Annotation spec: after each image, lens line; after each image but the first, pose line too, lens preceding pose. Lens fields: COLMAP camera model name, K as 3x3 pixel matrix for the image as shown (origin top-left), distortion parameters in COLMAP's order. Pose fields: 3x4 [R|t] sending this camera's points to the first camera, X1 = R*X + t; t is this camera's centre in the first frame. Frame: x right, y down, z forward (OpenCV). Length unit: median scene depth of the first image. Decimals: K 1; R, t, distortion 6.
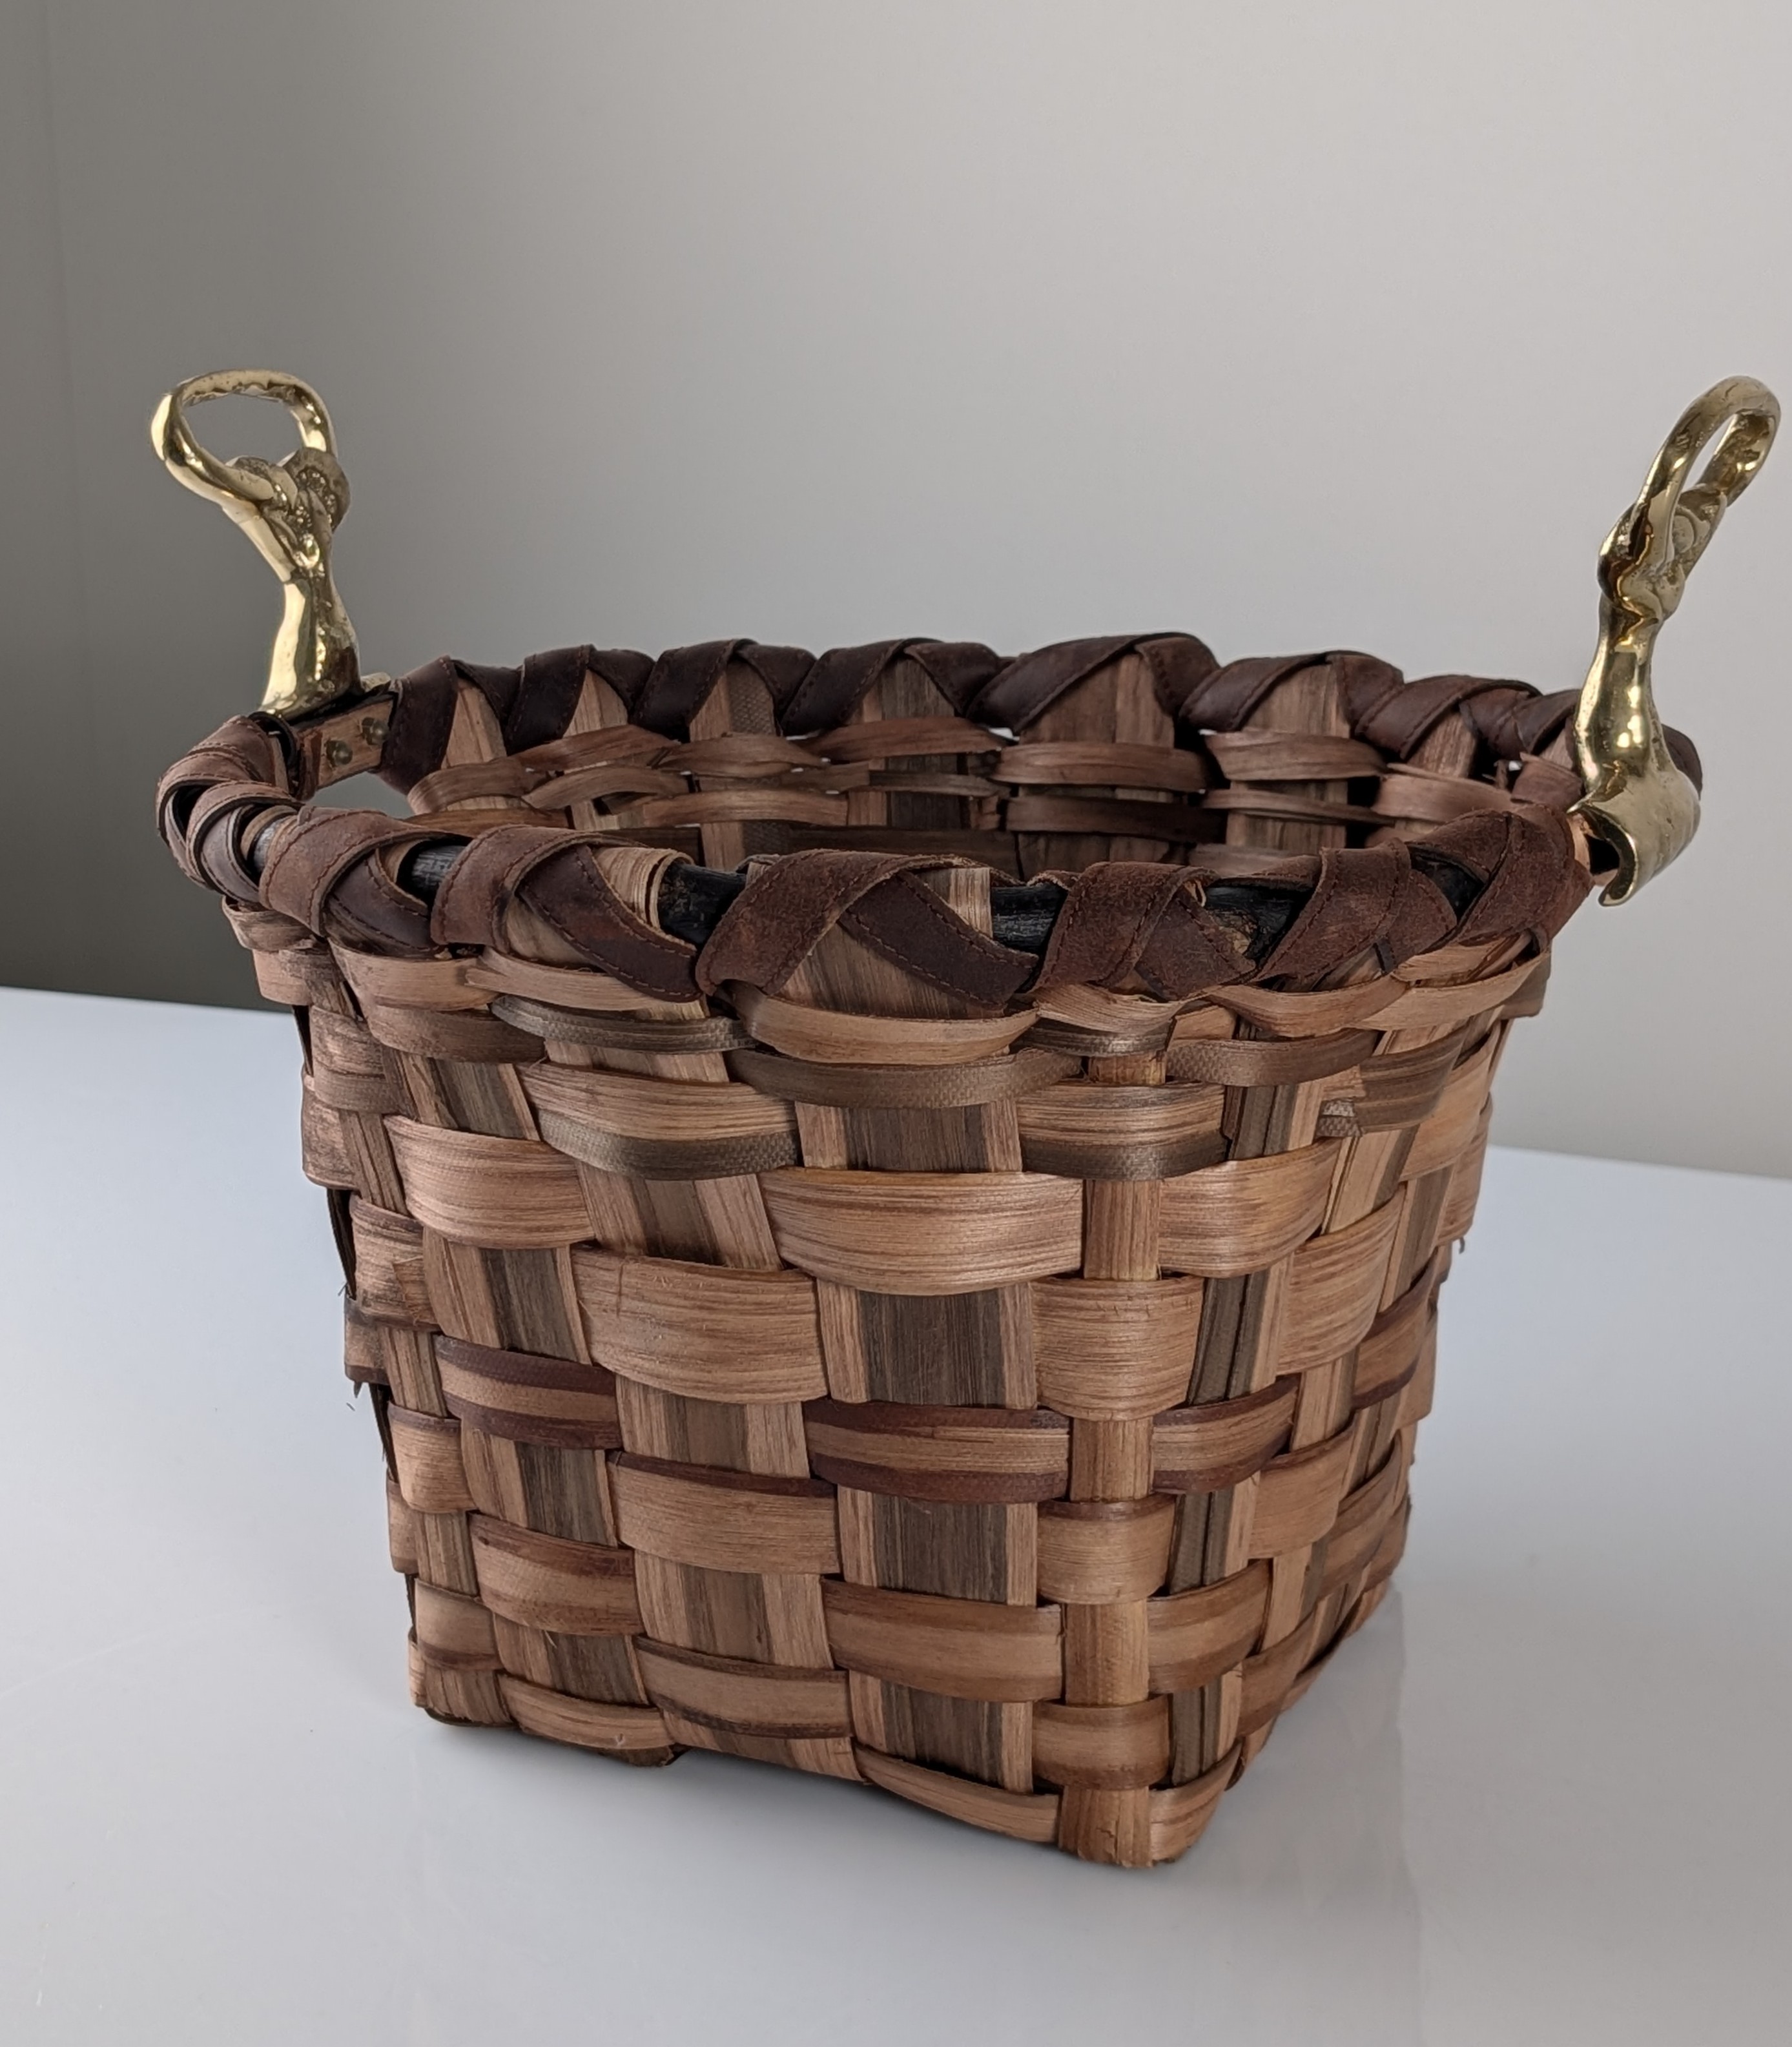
lens RADIAL K [[3479.5, 0, 770.9], [0, 3479.5, 951.4], [0, 0, 1]] dist [0.206374, -1.196034]
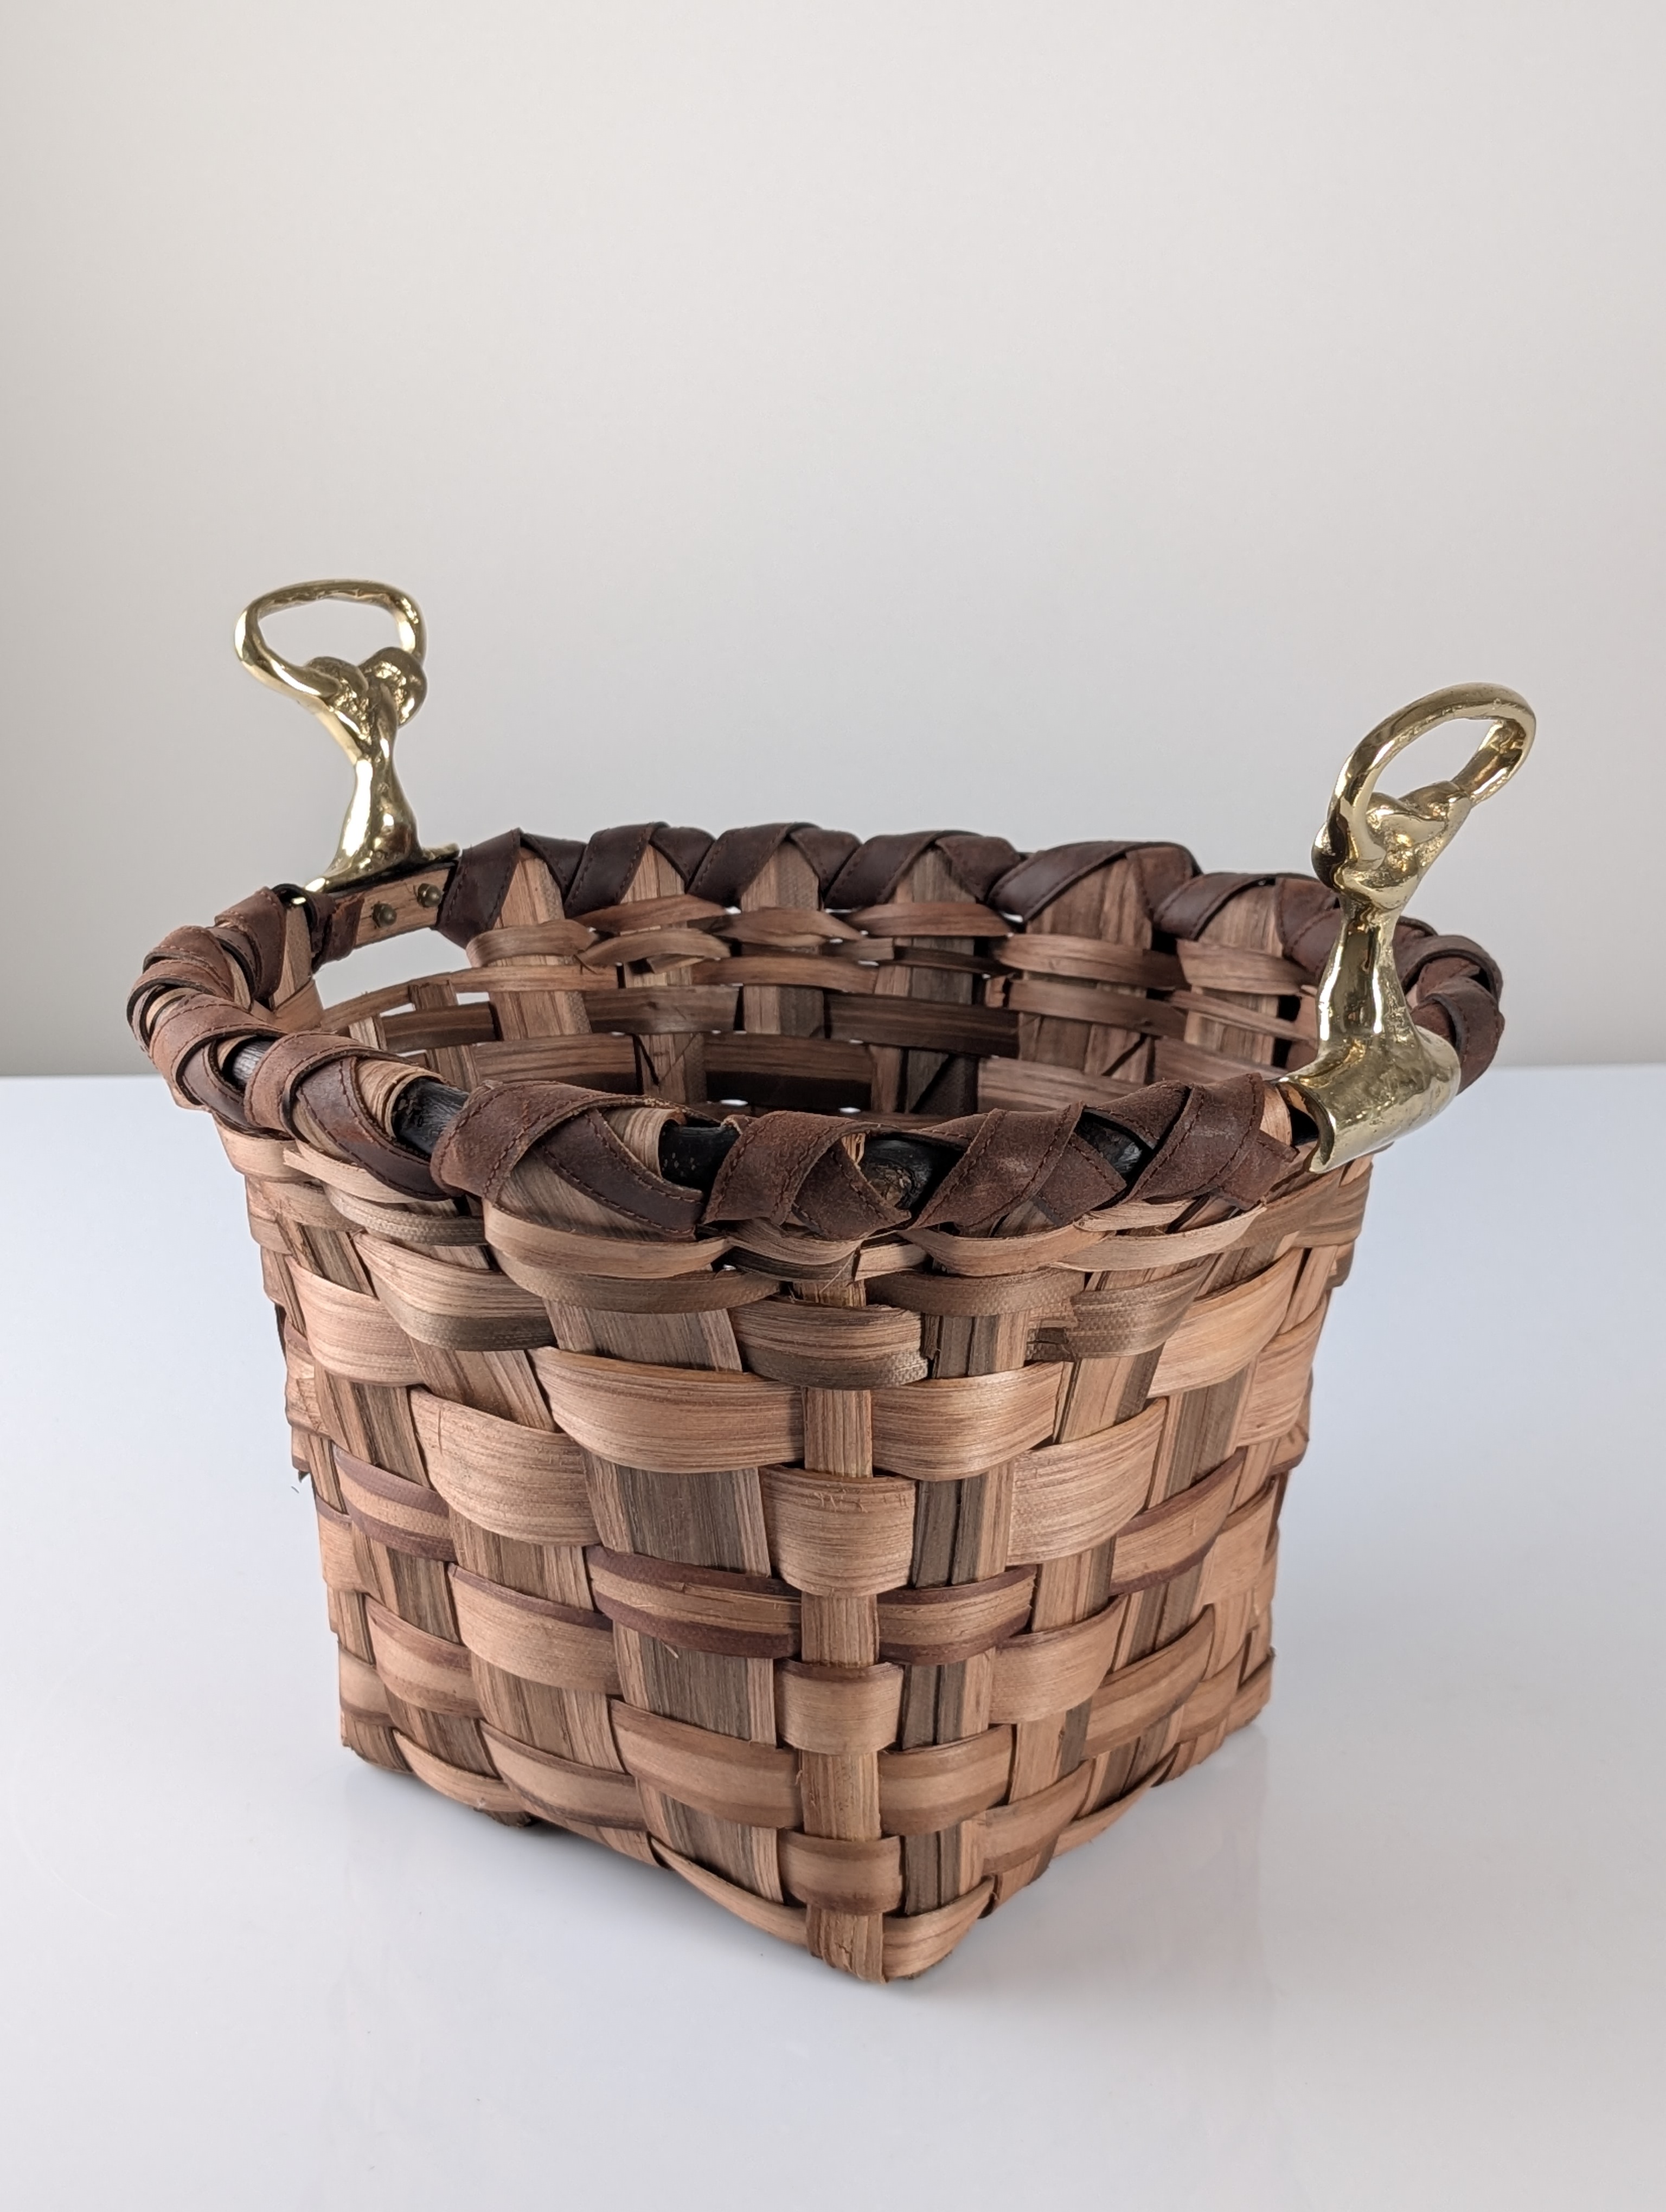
lens RADIAL K [[2907.5, 0, 833.0], [0, 2907.5, 1106.0], [0, 0, 1]] dist [0.137141, -0.035134]
pose [[0.973104, 0.076377, -0.217335, 0.270953], [-0.063165, 0.995744, 0.067114, -0.078210], [0.221536, -0.051581, 0.973787, 0.098965]]
